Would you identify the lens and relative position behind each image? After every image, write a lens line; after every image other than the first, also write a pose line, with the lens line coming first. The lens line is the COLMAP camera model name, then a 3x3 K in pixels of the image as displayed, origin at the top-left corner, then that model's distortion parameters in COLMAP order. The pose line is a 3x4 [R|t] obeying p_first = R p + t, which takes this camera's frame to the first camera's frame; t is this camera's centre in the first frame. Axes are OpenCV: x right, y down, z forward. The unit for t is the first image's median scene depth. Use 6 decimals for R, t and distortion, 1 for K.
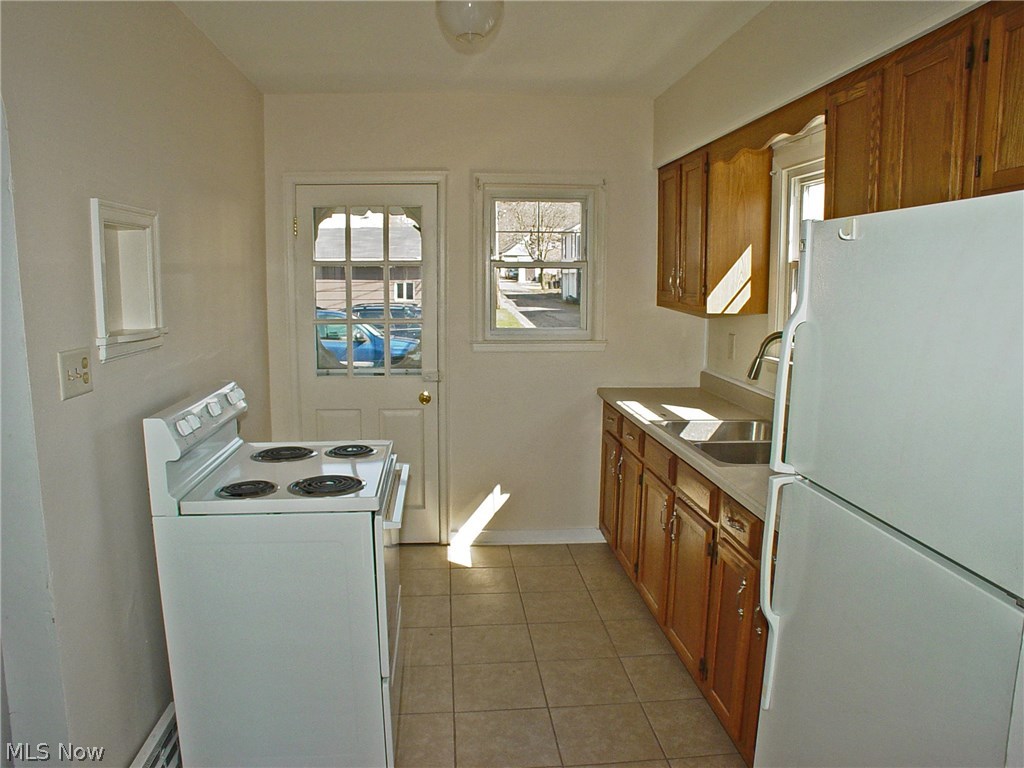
lens RADIAL K [[733.1, 0, 512.0], [0, 733.1, 384.0], [0, 0, 1]] dist [-0.206947, 0.148586]
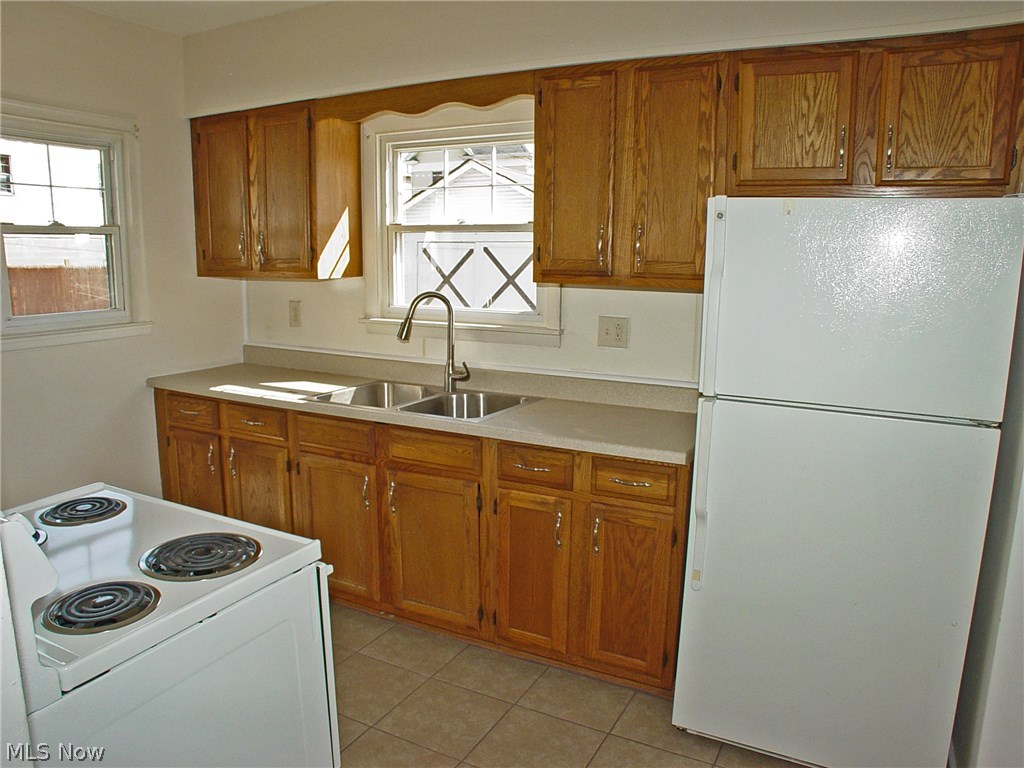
lens RADIAL K [[733.1, 0, 512.0], [0, 733.1, 384.0], [0, 0, 1]] dist [-0.206947, 0.148586]
pose [[0.551620, -0.144874, 0.821418, -0.388710], [0.111562, 0.988767, 0.099471, -0.026939], [-0.826601, 0.036769, 0.561585, 0.261299]]
